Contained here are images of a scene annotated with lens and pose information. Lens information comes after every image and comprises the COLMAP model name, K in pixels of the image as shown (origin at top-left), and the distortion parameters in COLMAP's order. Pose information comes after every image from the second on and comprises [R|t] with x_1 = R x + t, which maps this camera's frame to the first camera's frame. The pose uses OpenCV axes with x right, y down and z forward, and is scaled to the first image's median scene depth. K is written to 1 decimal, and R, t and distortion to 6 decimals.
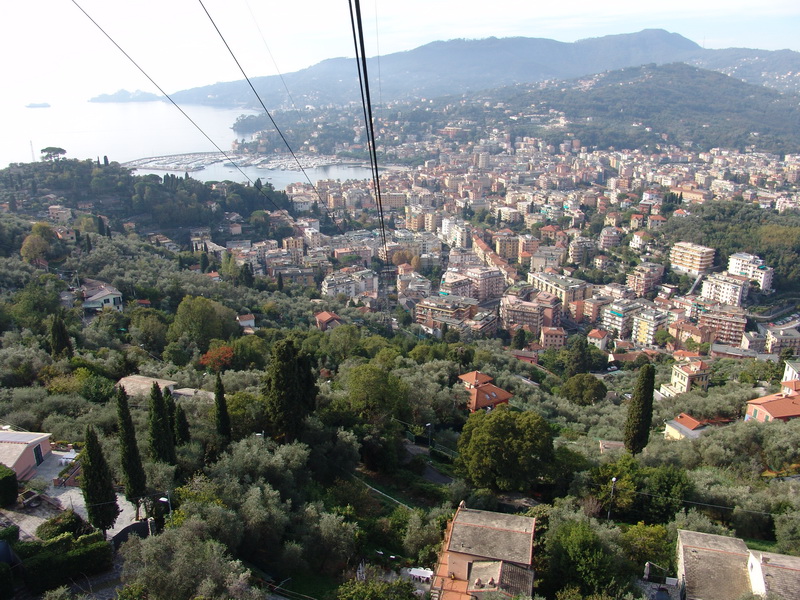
lens RADIAL K [[671.3, 0, 404.2], [0, 671.3, 305.0], [0, 0, 1]] dist [-0.153444, 0.140460]
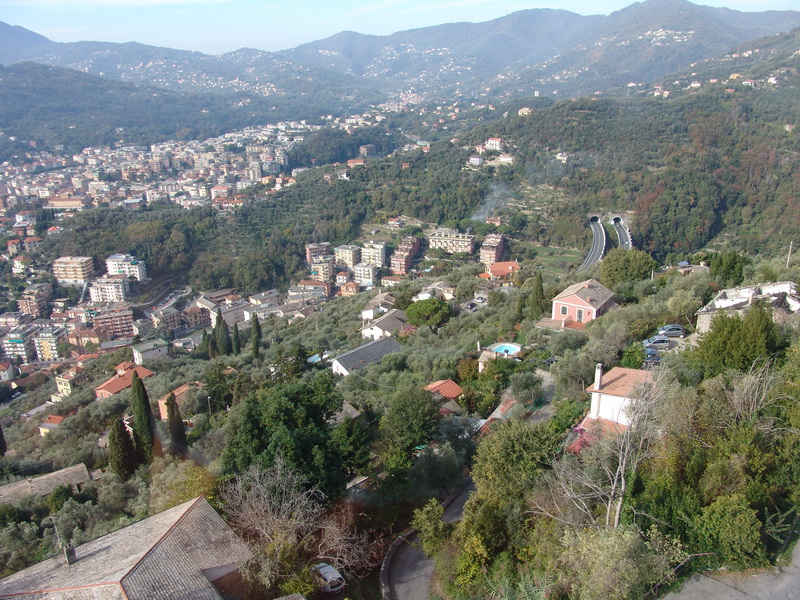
lens RADIAL K [[671.3, 0, 407.3], [0, 671.3, 299.5], [0, 0, 1]] dist [-0.153444, 0.140460]
pose [[0.641782, -0.278122, 0.714678, 0.001061], [0.272736, 0.953769, 0.126249, -0.003169], [-0.716751, 0.113894, 0.687966, -0.051364]]
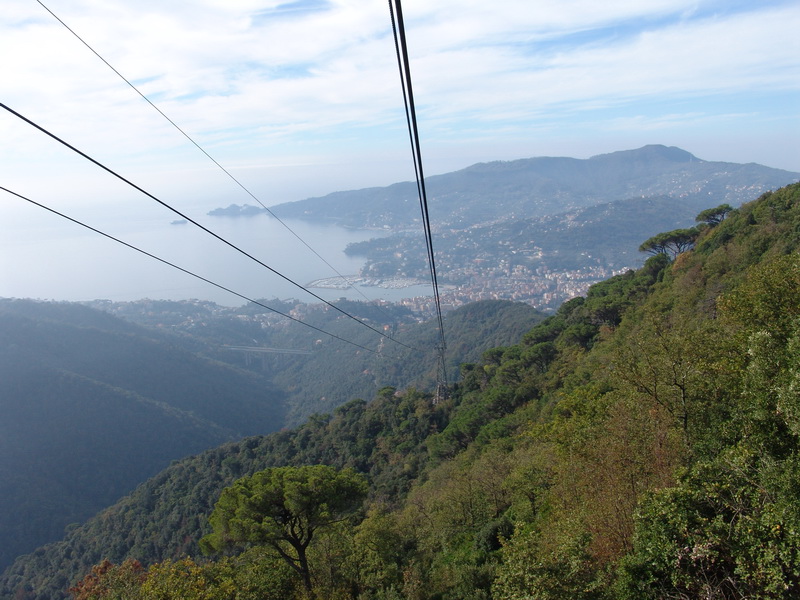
lens RADIAL K [[671.3, 0, 403.0], [0, 671.3, 296.2], [0, 0, 1]] dist [-0.153444, 0.140460]
pose [[0.996375, -0.018981, -0.082919, 0.016842], [0.008125, 0.991566, -0.129348, 0.075736], [0.084675, 0.128205, 0.988126, -0.915066]]
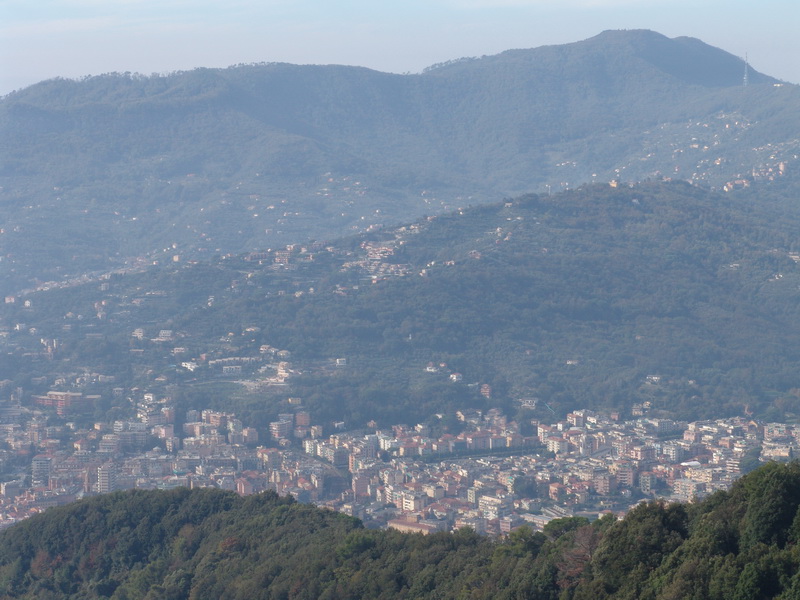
lens RADIAL K [[2219.1, 0, 421.9], [0, 2219.1, 299.6], [0, 0, 1]] dist [0.100114, 0.000000]
pose [[0.980281, -0.028288, 0.195573, 0.013880], [0.073328, 0.971110, -0.227085, 0.070628], [-0.183499, 0.236948, 0.954035, -0.740531]]
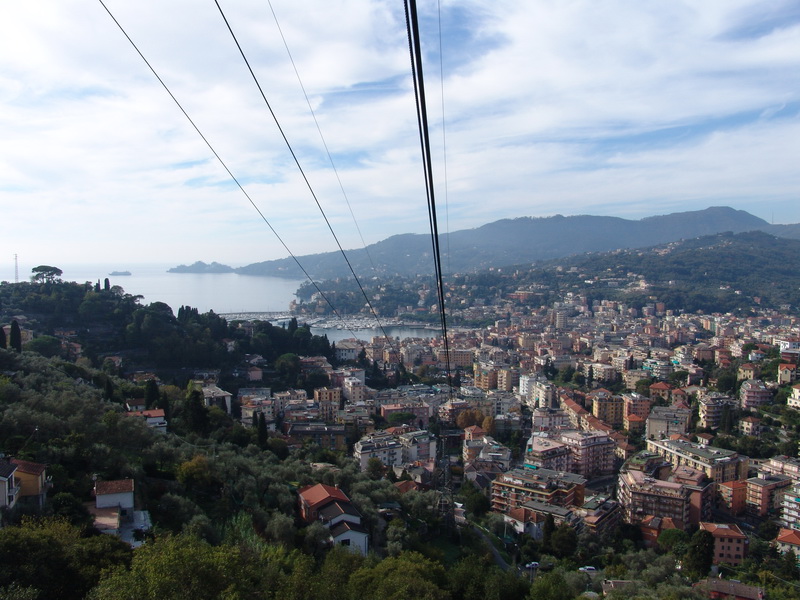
lens RADIAL K [[671.3, 0, 405.7], [0, 671.3, 297.6], [0, 0, 1]] dist [-0.153444, 0.140460]
pose [[0.995306, 0.010420, -0.096218, -0.001772], [-0.036230, 0.962011, -0.270595, 0.001465], [0.089743, 0.272811, 0.957873, 0.099654]]
